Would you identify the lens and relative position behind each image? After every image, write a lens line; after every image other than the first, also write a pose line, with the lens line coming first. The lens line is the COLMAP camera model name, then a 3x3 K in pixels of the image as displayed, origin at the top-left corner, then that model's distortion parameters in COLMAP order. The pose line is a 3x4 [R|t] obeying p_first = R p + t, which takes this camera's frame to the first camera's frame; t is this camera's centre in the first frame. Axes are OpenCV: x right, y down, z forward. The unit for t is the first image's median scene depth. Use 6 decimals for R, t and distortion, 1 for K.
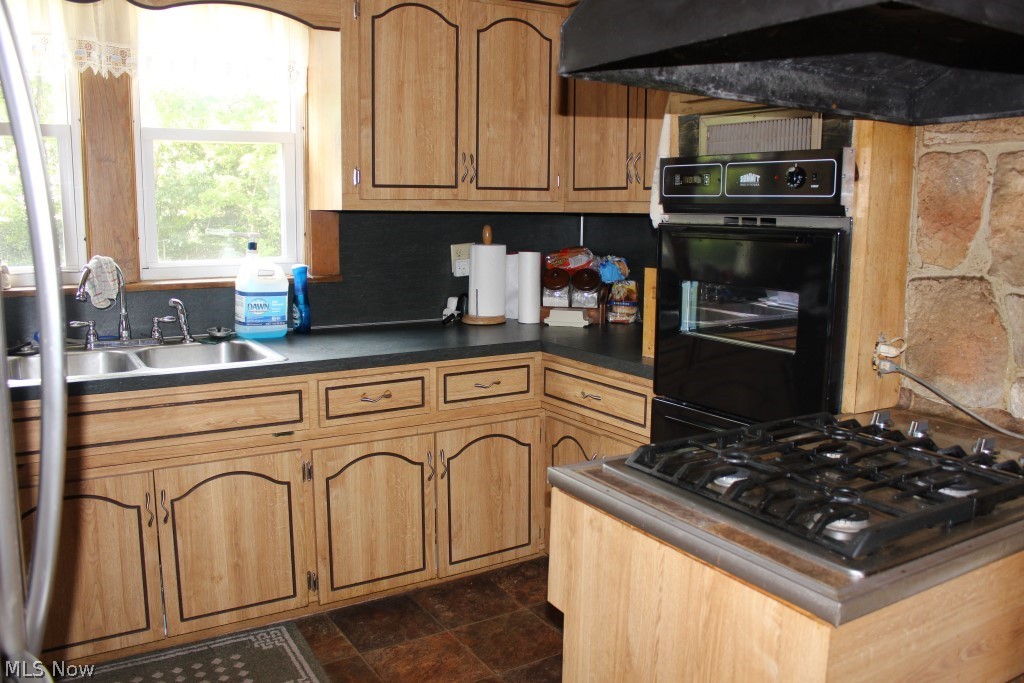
lens RADIAL K [[862.9, 0, 512.0], [0, 862.9, 341.5], [0, 0, 1]] dist [-0.164761, 0.161615]
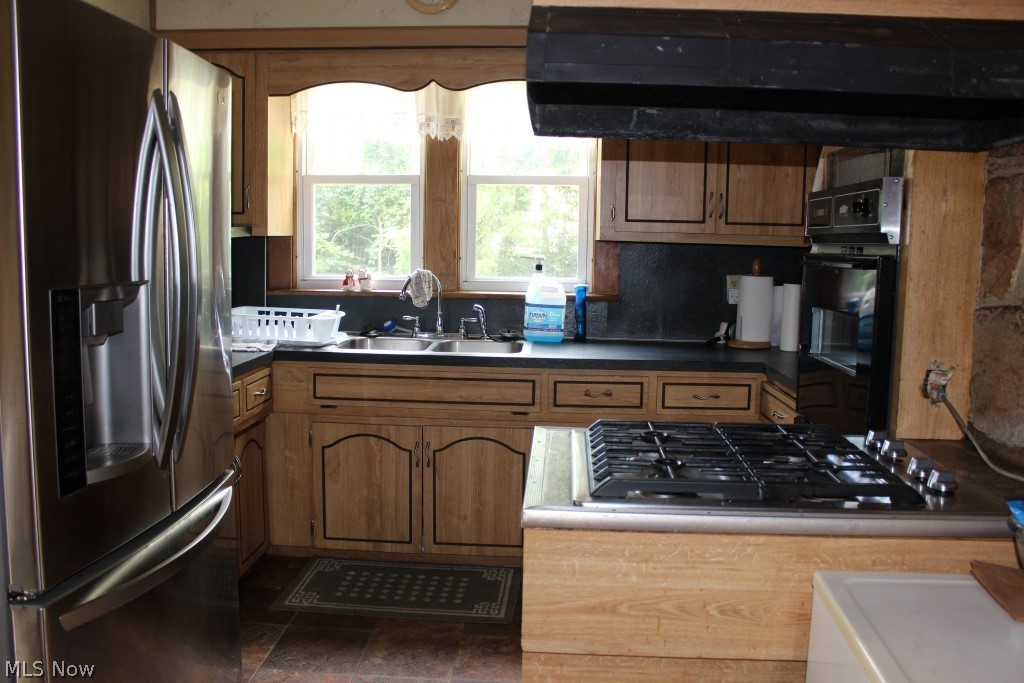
lens RADIAL K [[862.9, 0, 512.0], [0, 862.9, 341.5], [0, 0, 1]] dist [-0.164761, 0.161615]
pose [[0.820177, 0.072356, -0.567516, 0.433690], [-0.099476, 0.994896, -0.016918, 0.024371], [0.563396, 0.070330, 0.823188, -0.069581]]
